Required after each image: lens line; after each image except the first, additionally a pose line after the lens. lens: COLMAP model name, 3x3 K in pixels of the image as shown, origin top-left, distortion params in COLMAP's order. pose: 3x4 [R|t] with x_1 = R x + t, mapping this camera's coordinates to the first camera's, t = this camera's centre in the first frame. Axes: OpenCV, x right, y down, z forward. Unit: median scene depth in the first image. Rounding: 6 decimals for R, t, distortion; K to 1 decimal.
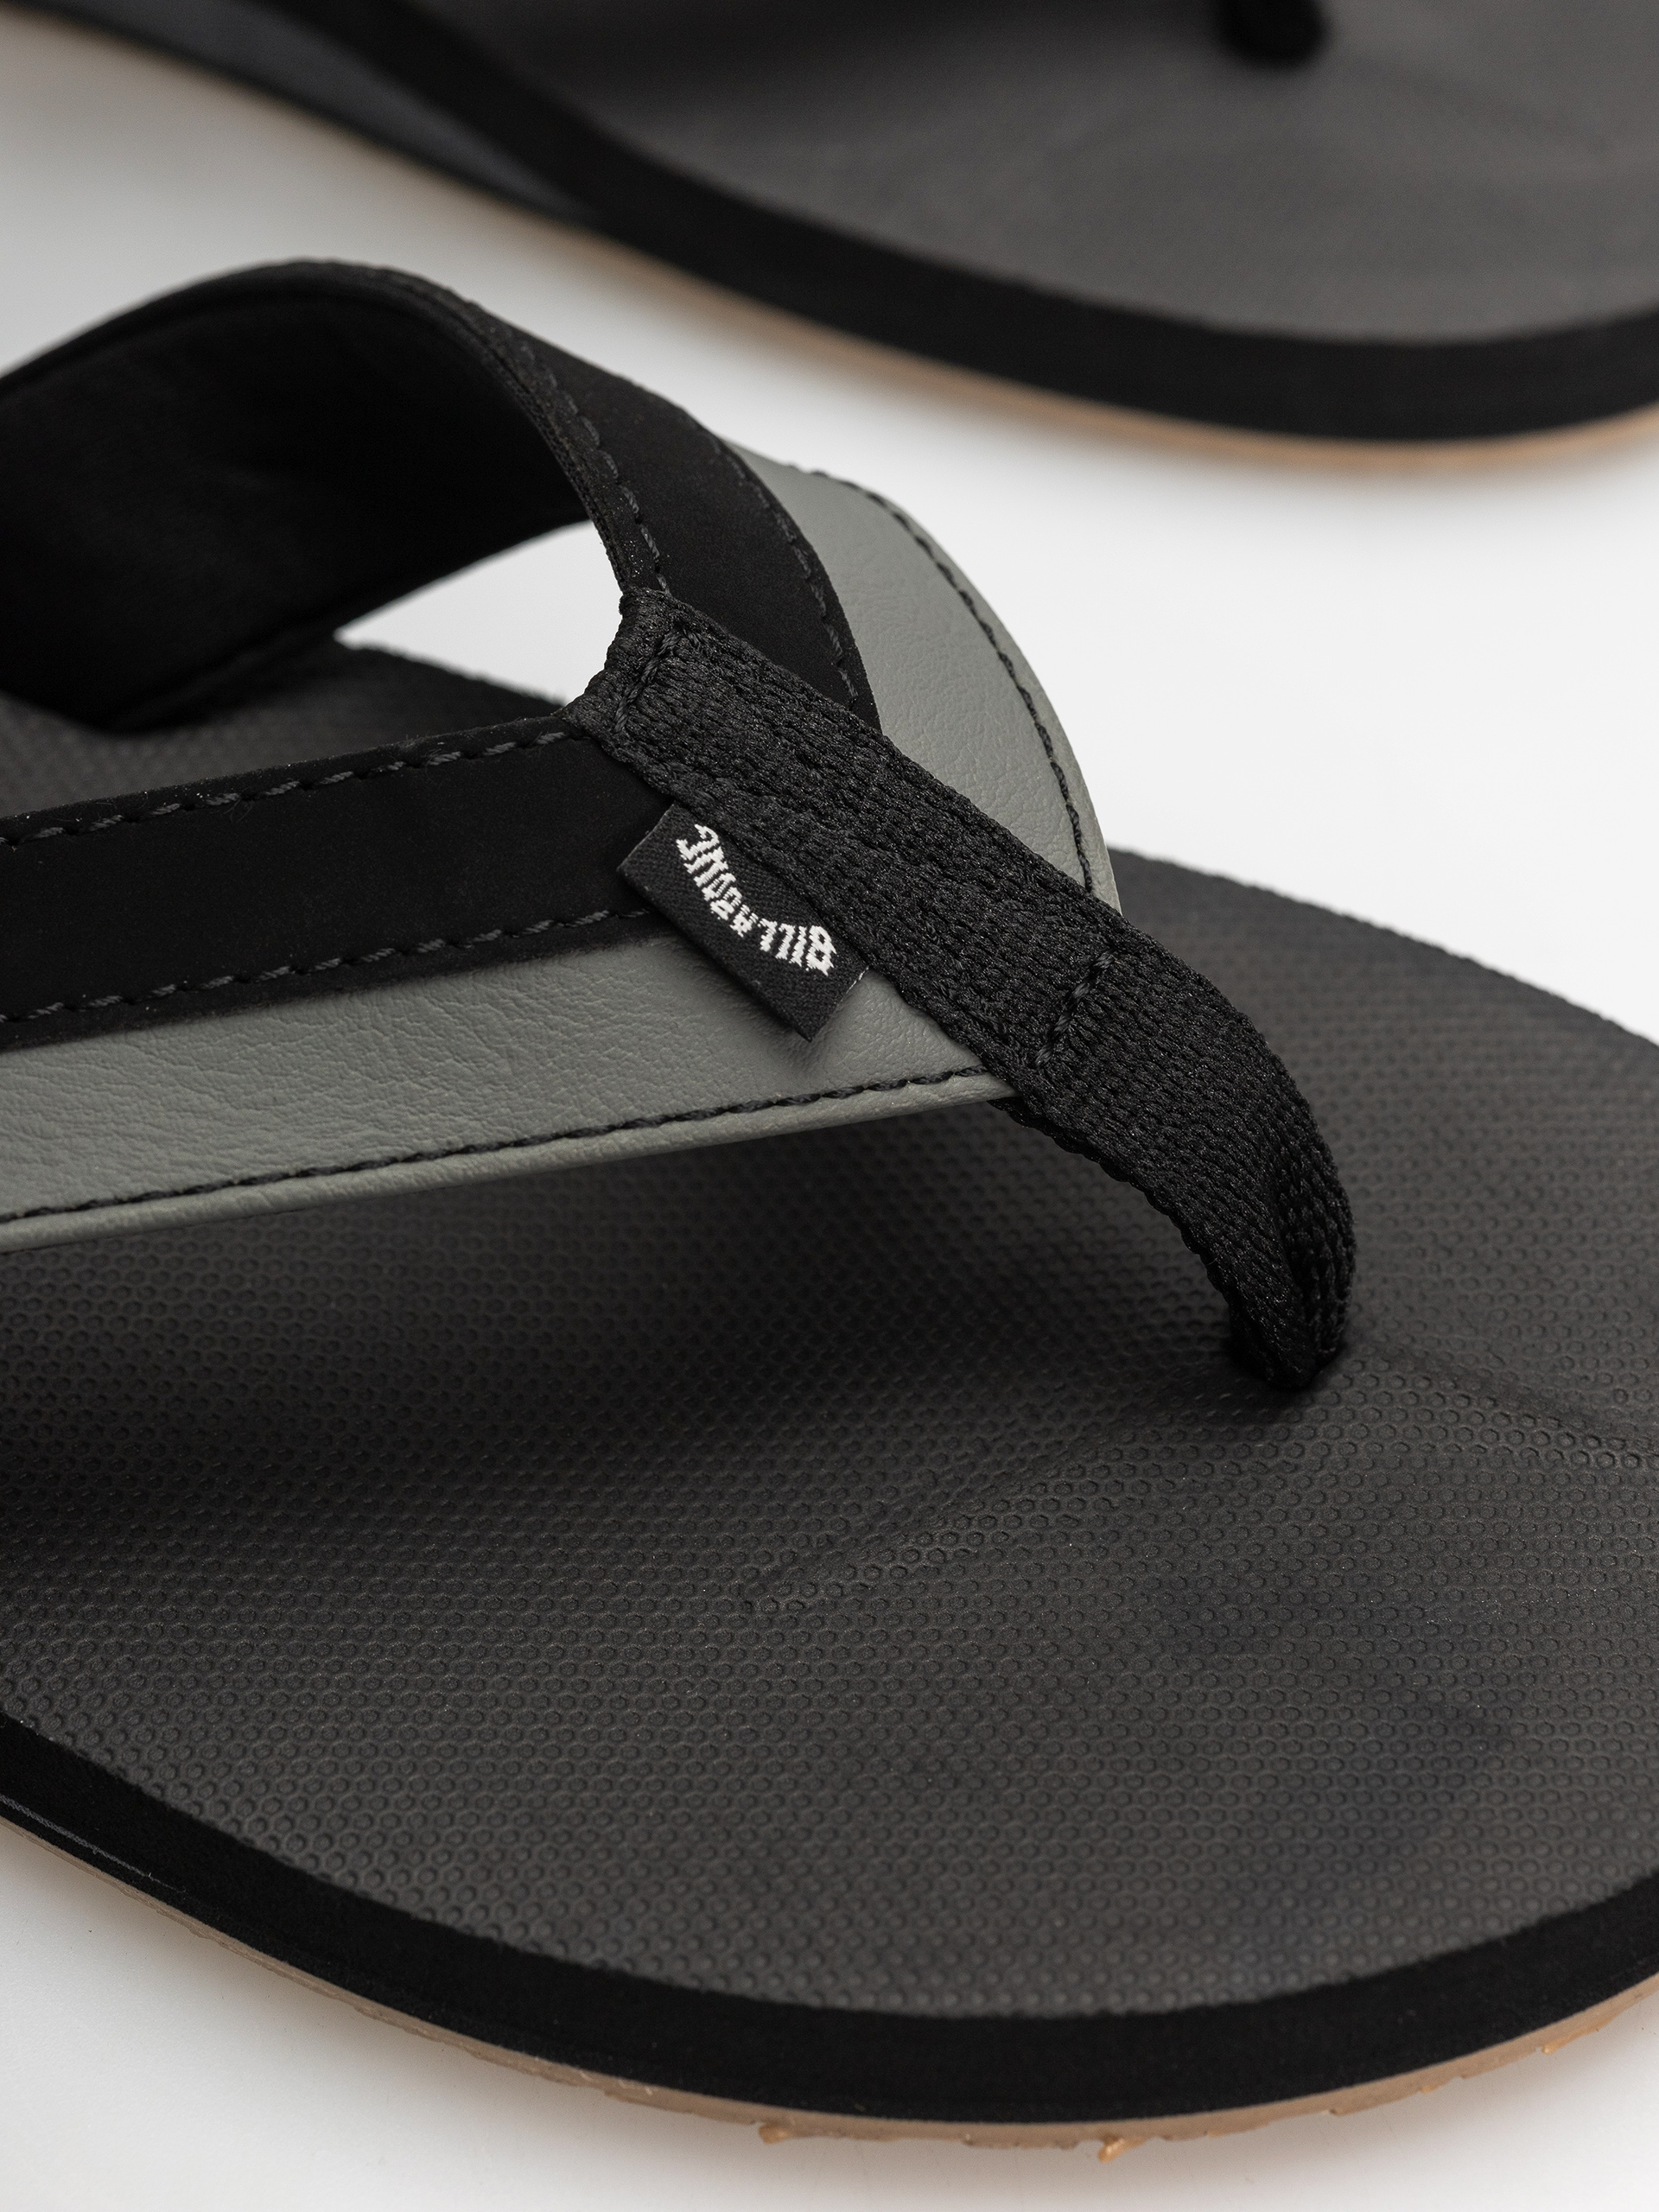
lens RADIAL K [[5284.3, 0, 829.5], [0, 5284.3, 1106.0], [0, 0, 1]] dist [-0.074304, -0.085564]
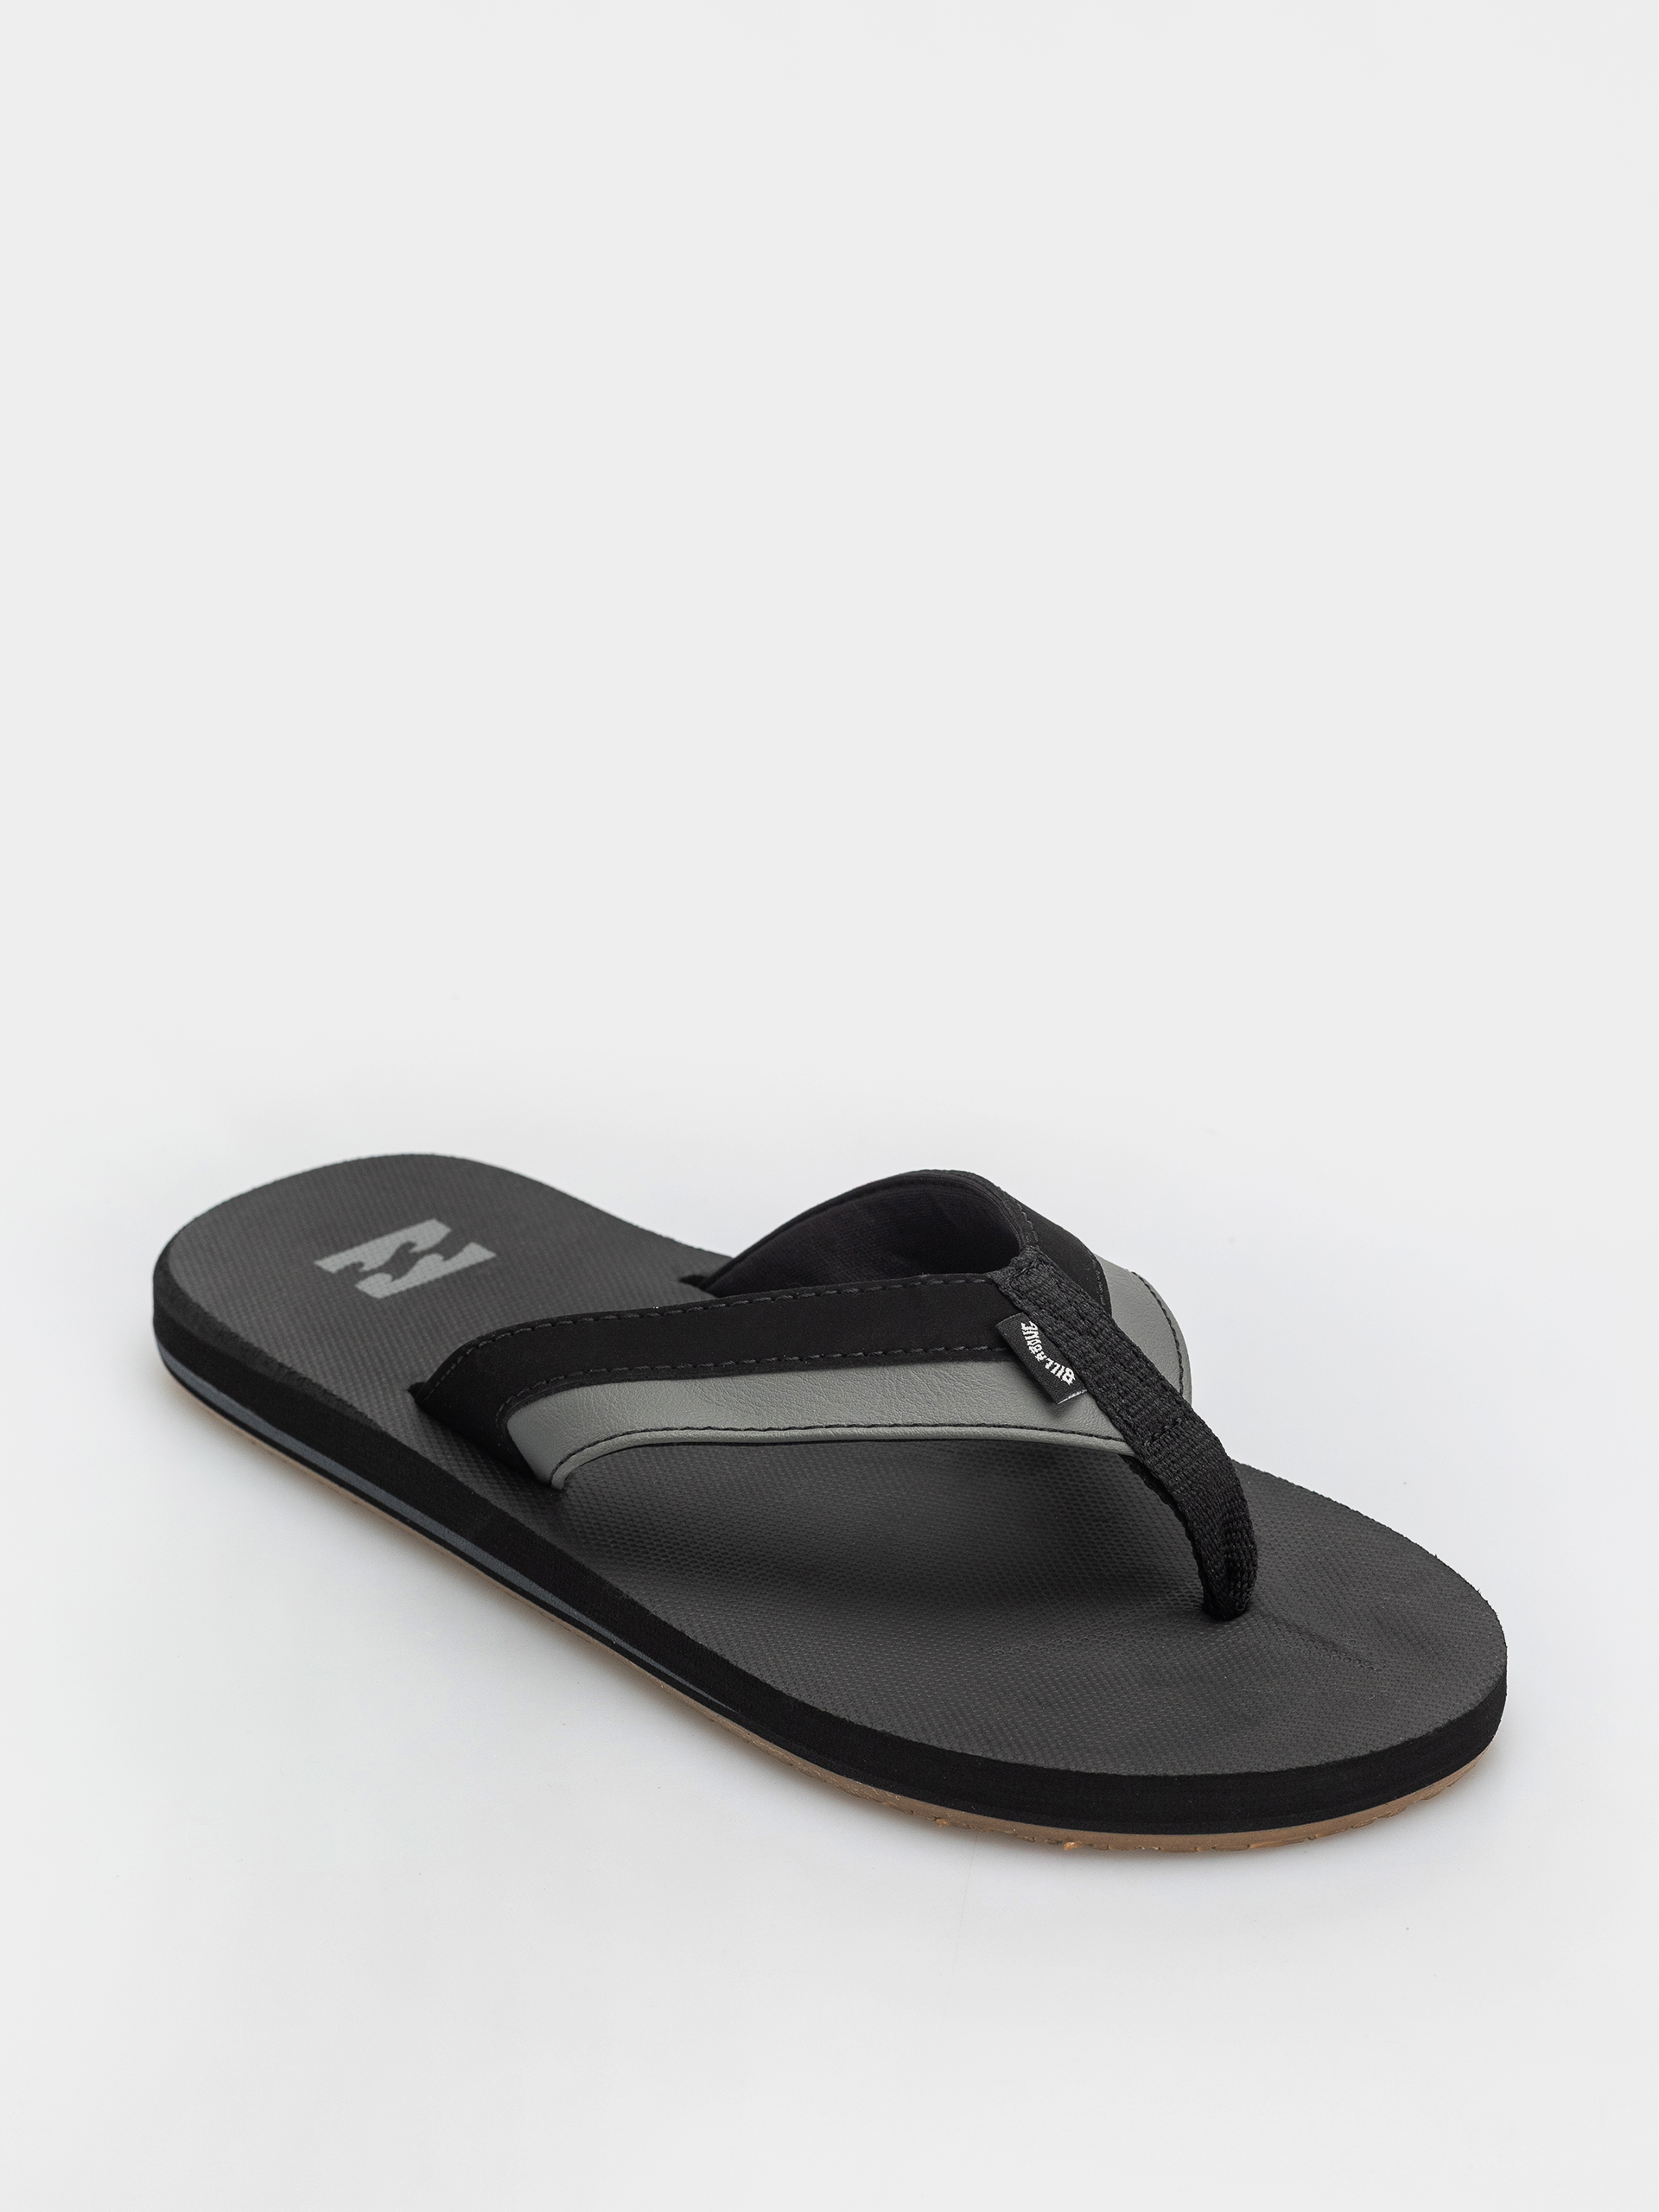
lens RADIAL K [[5284.3, 0, 829.5], [0, 5284.3, 1106.0], [0, 0, 1]] dist [-0.074304, -0.085564]
pose [[0.983524, 0.176156, 0.040606, -0.241514], [-0.179297, 0.979223, 0.094731, -0.379422], [-0.023075, -0.100451, 0.994674, -1.514072]]
